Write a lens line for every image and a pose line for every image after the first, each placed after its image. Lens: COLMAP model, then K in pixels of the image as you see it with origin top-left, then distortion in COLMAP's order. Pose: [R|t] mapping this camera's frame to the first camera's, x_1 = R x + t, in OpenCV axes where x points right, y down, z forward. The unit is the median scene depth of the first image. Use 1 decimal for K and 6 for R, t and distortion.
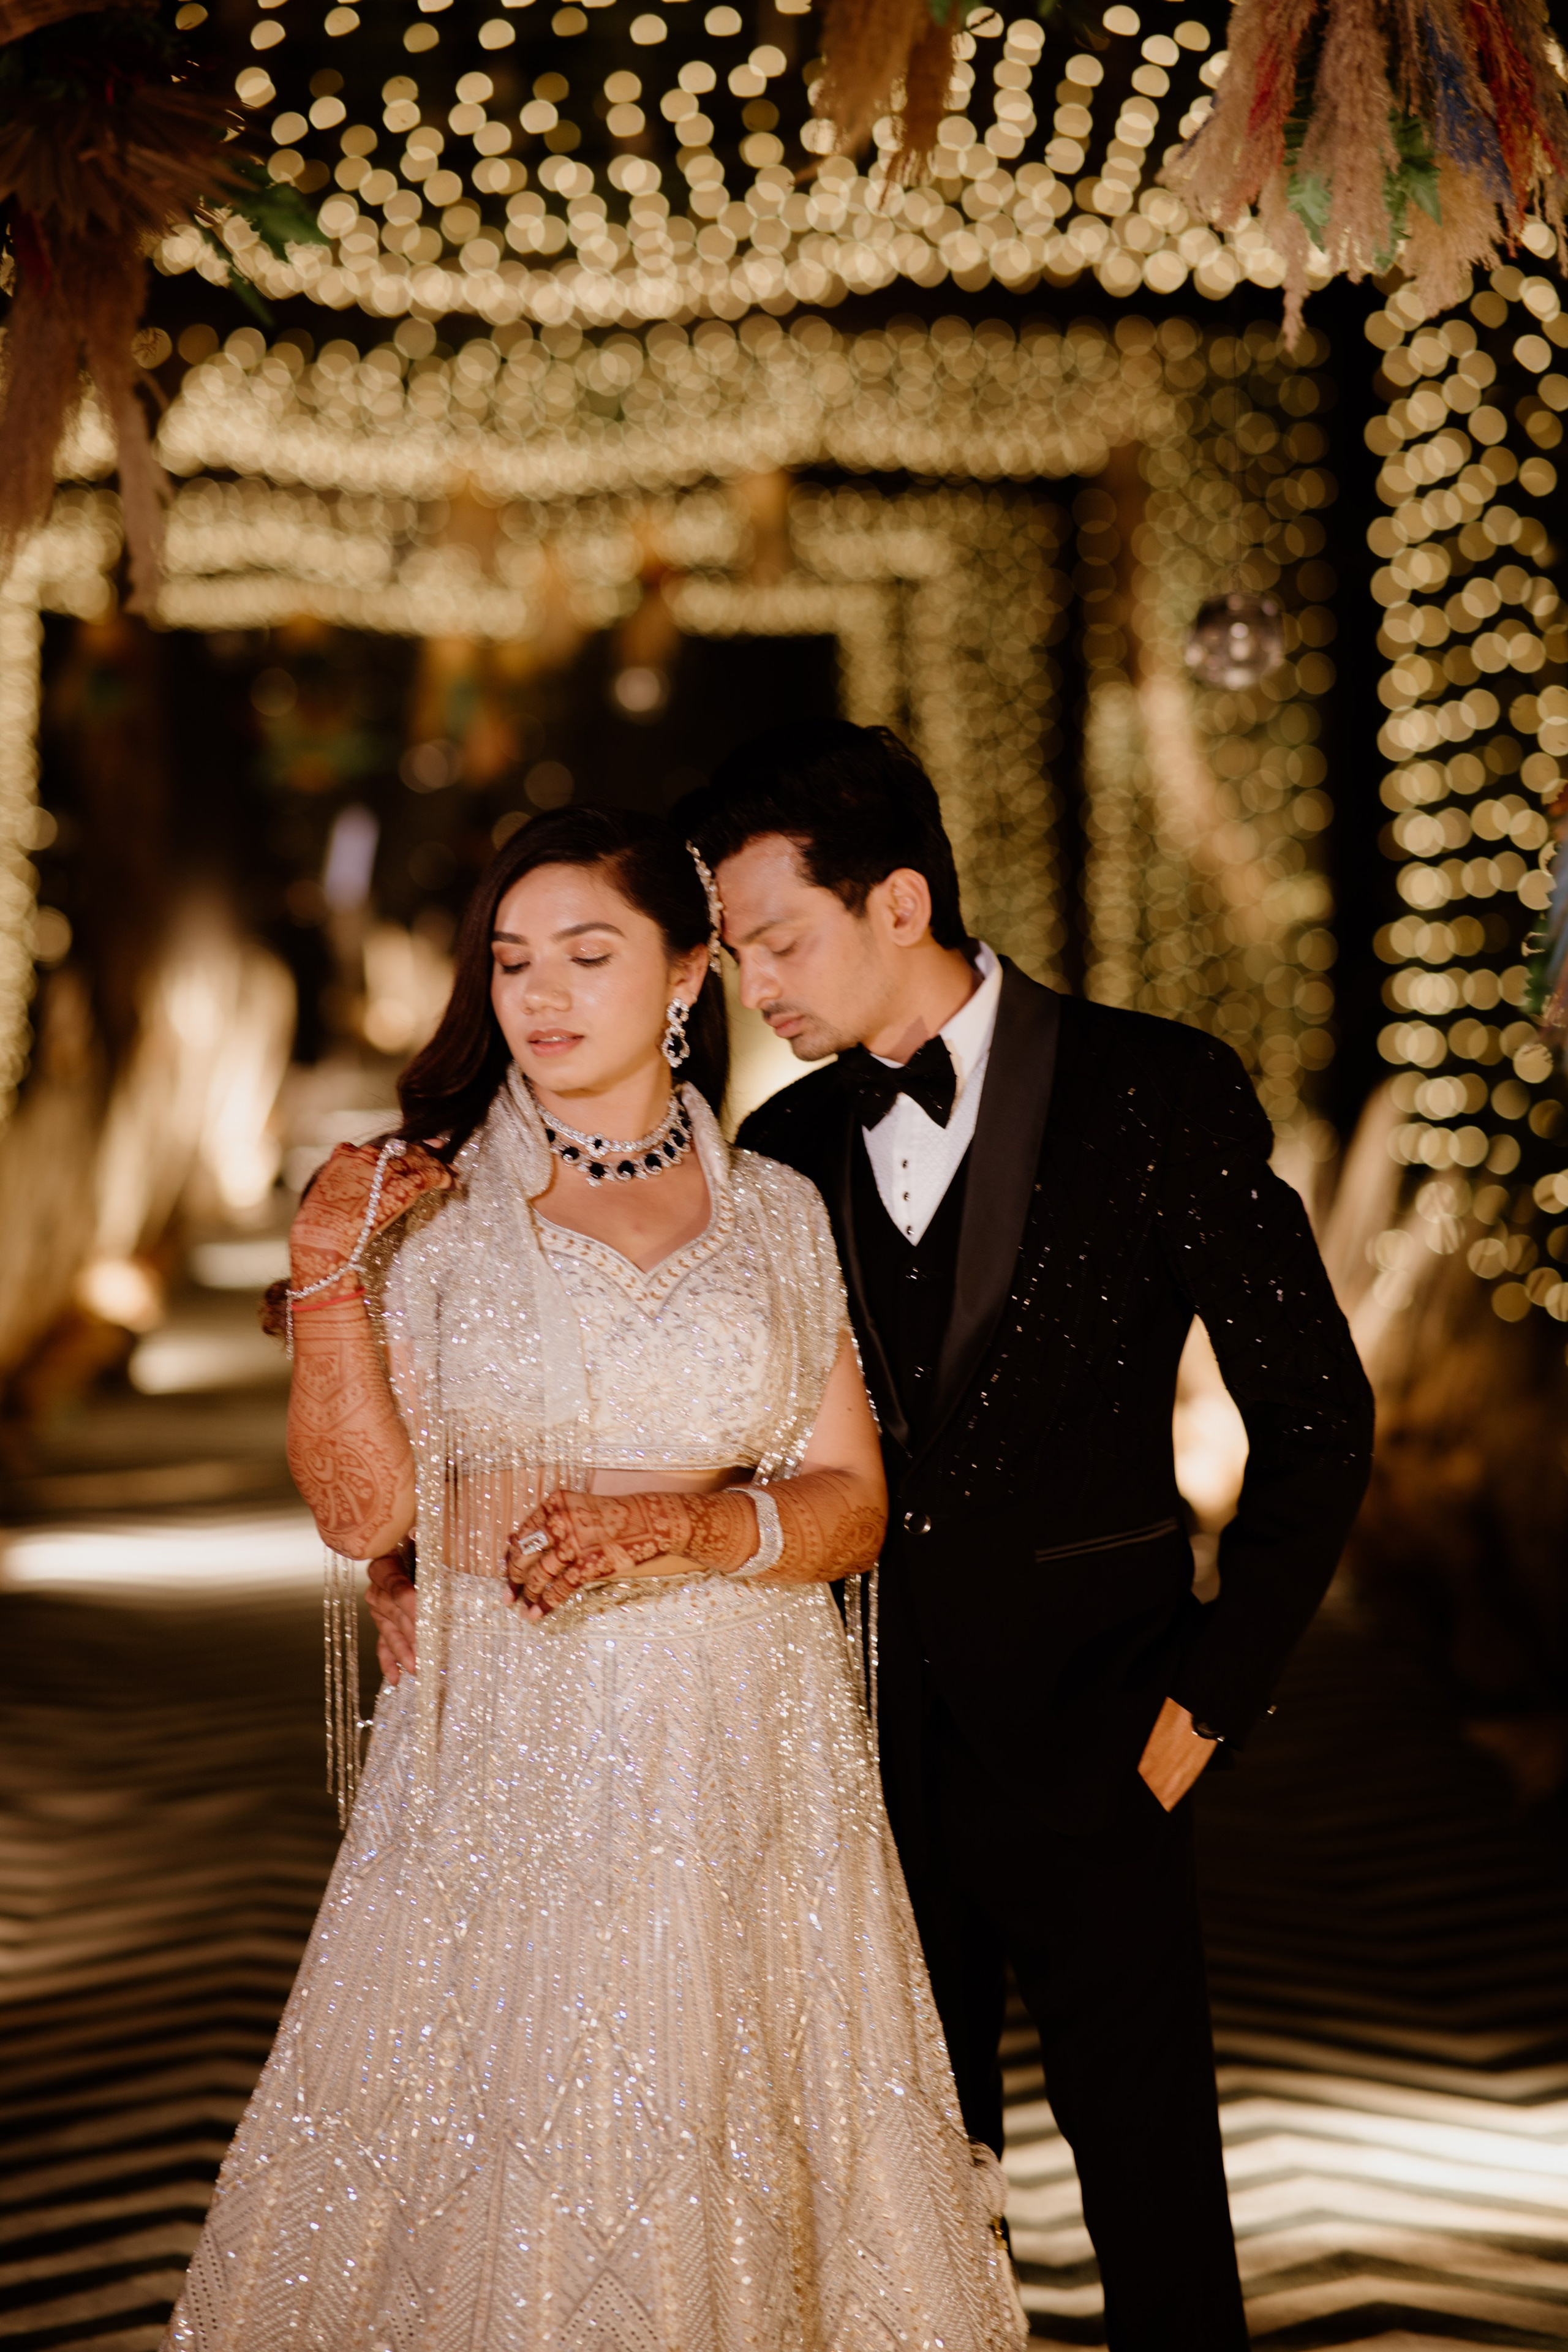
lens RADIAL K [[5841.7, 0, 812.2], [0, 5841.7, 1114.6], [0, 0, 1]] dist [0.696438, 0.000000]
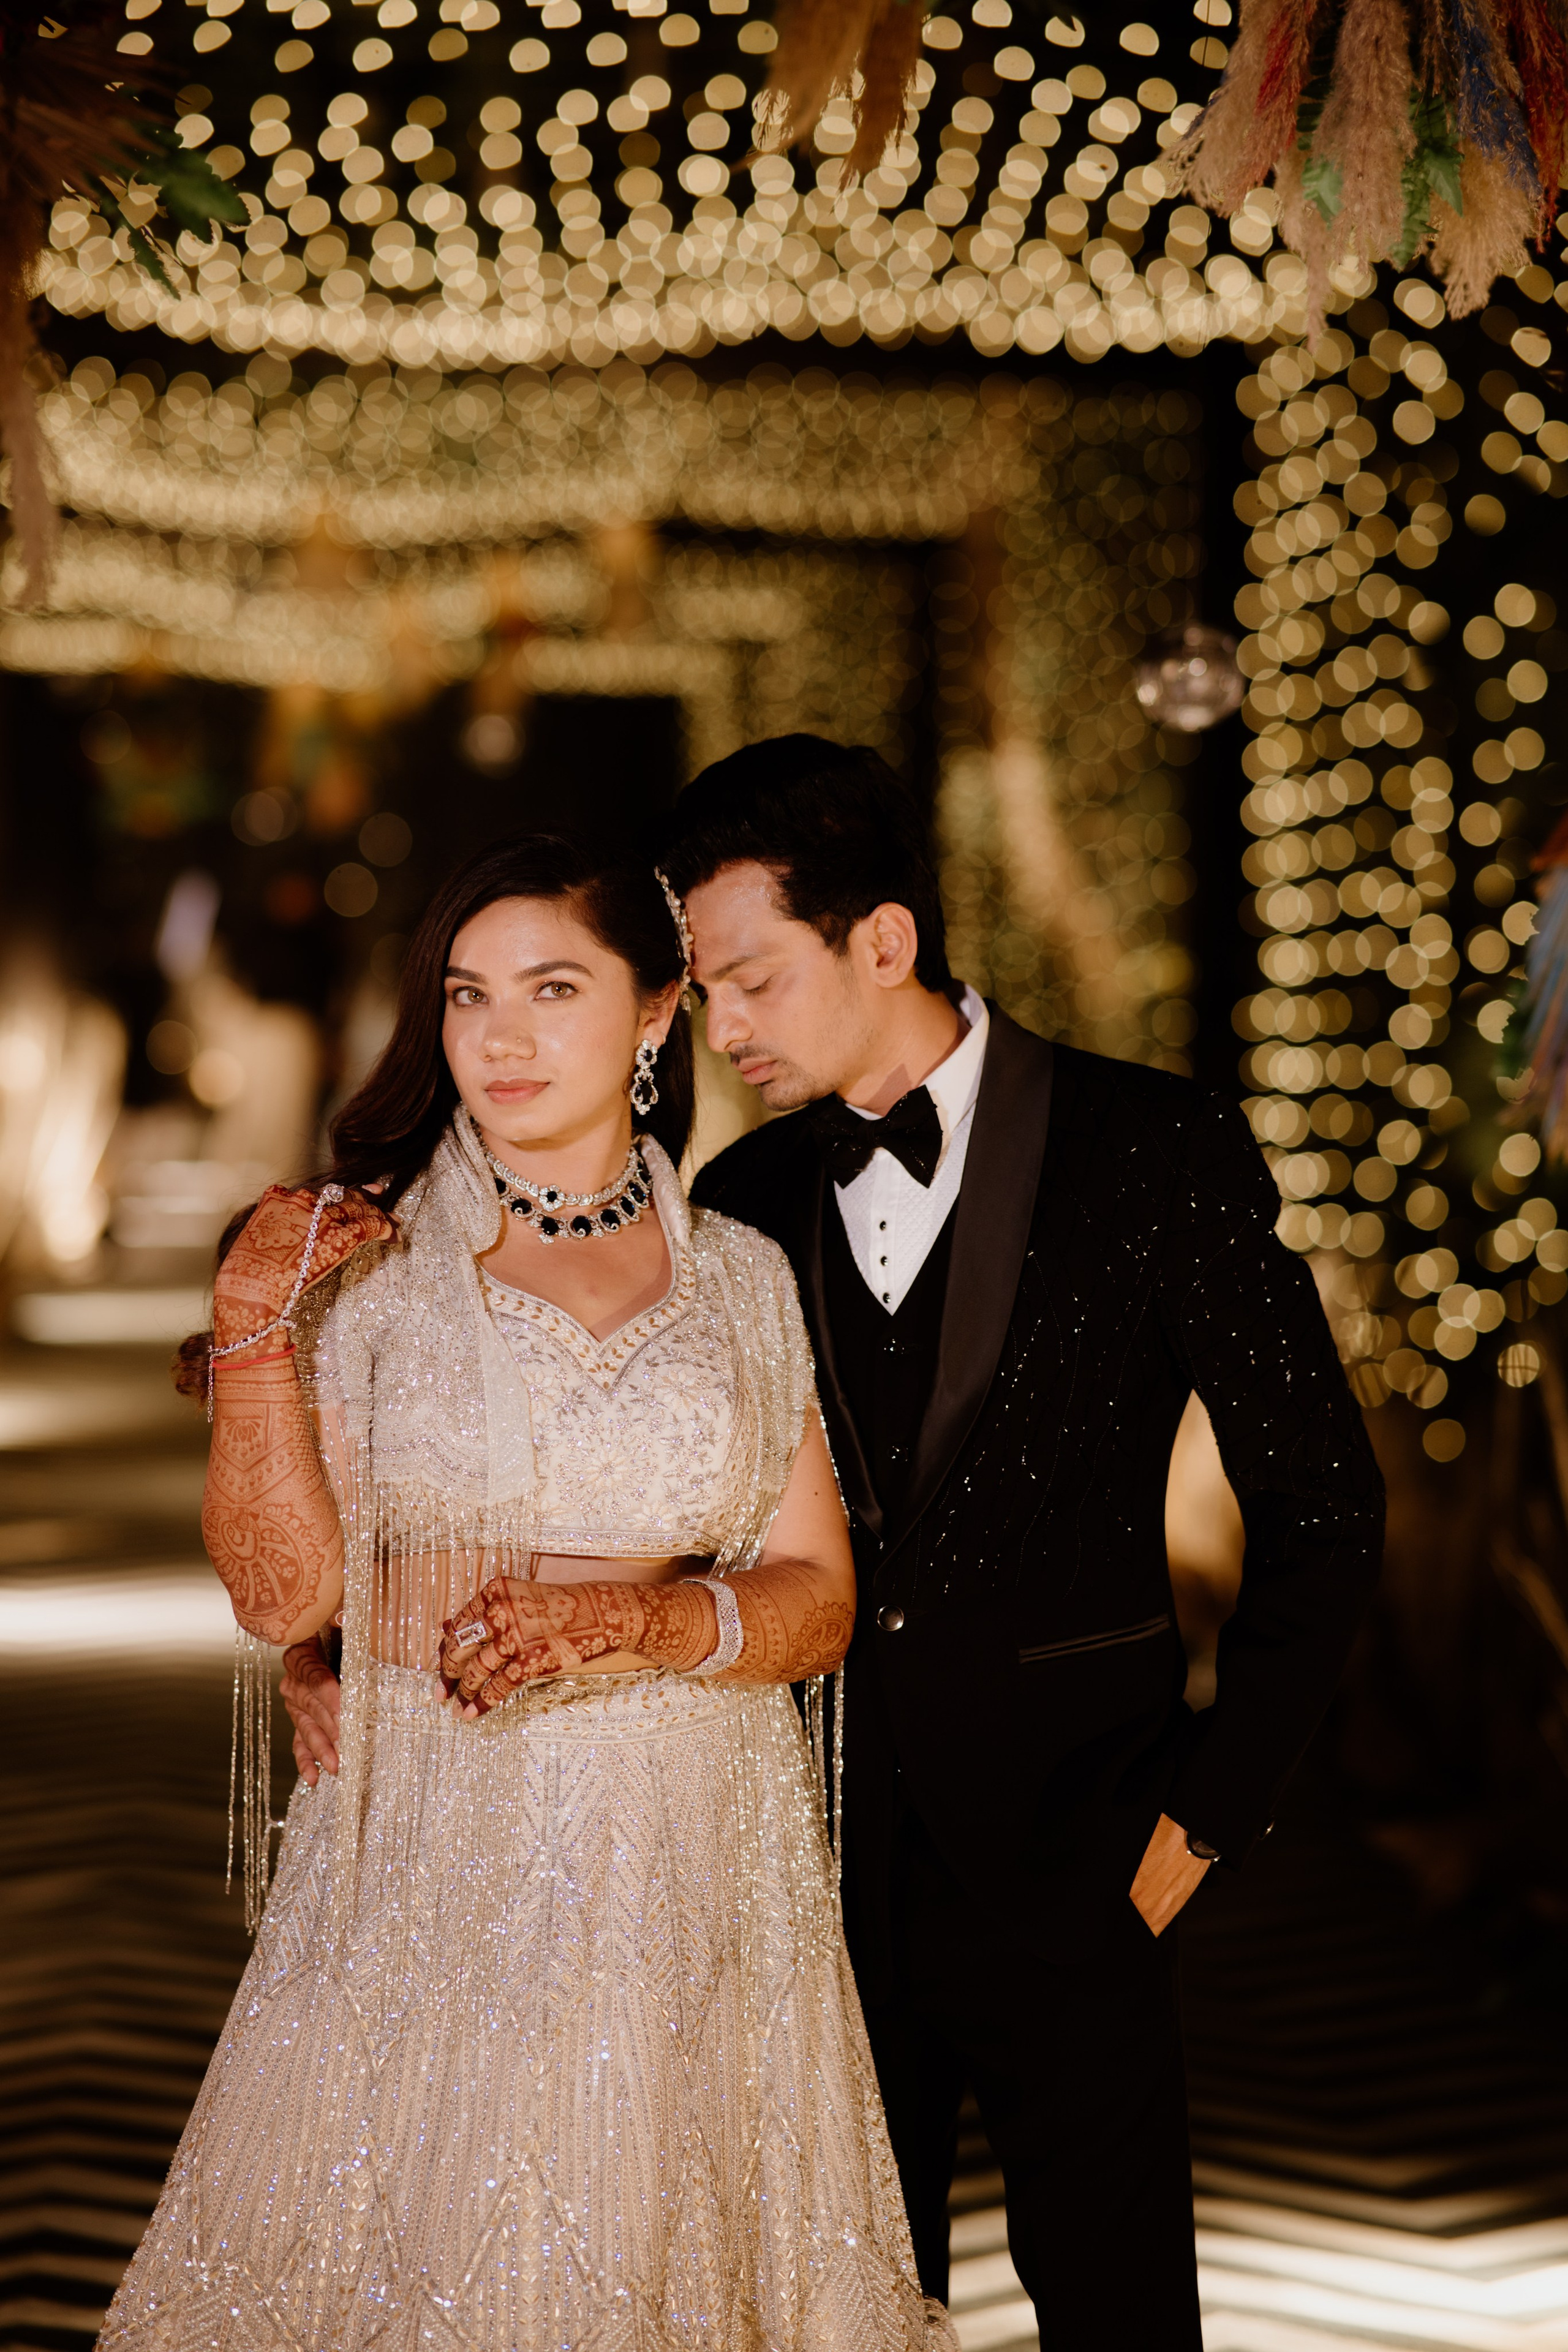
lens RADIAL K [[5841.7, 0, 793.1], [0, 5841.7, 1176.5], [0, 0, 1]] dist [0.696438, 0.000000]
pose [[0.999348, 0.023008, 0.027809, -0.015040], [-0.022979, 0.999735, -0.001332, 0.001428], [-0.027832, 0.000692, 0.999612, 0.054629]]
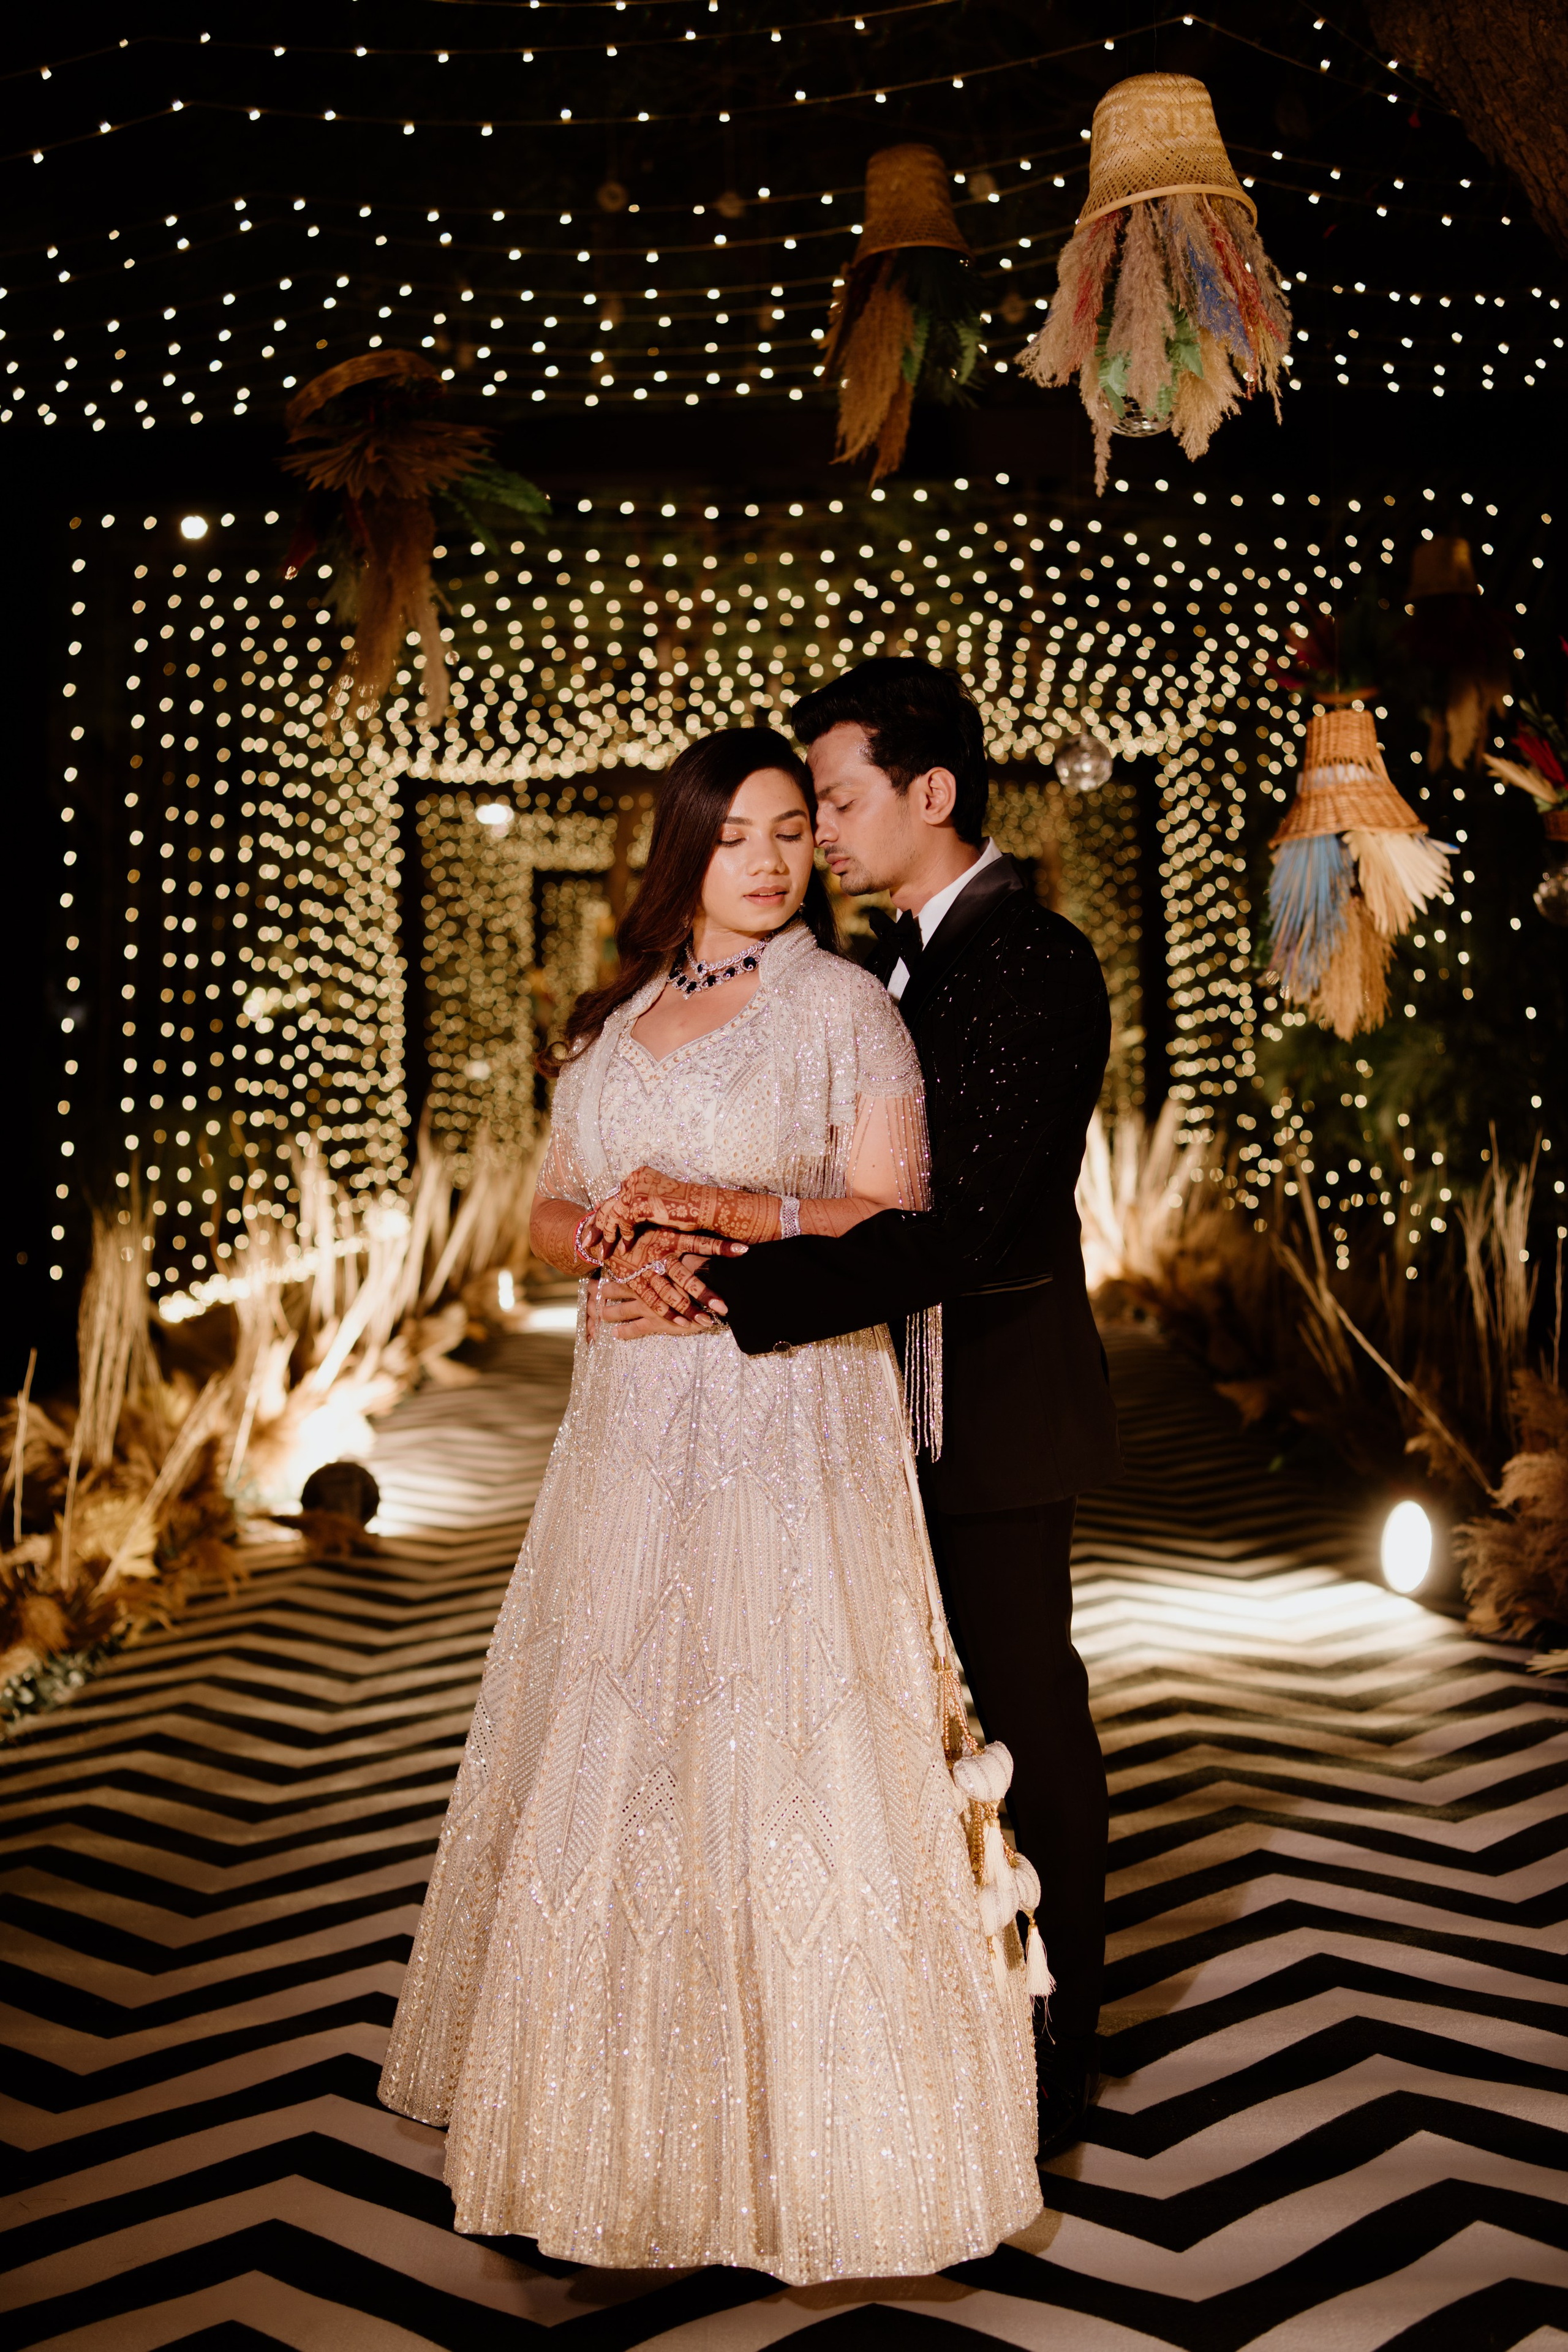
lens RADIAL K [[2338.4, 0, 802.2], [0, 2338.4, 1180.7], [0, 0, 1]] dist [-0.012032, 0.000000]
pose [[0.998199, -0.014314, -0.058258, 0.024834], [0.014825, 0.999855, 0.008356, 0.033881], [0.058130, -0.009205, 0.998267, 0.282542]]
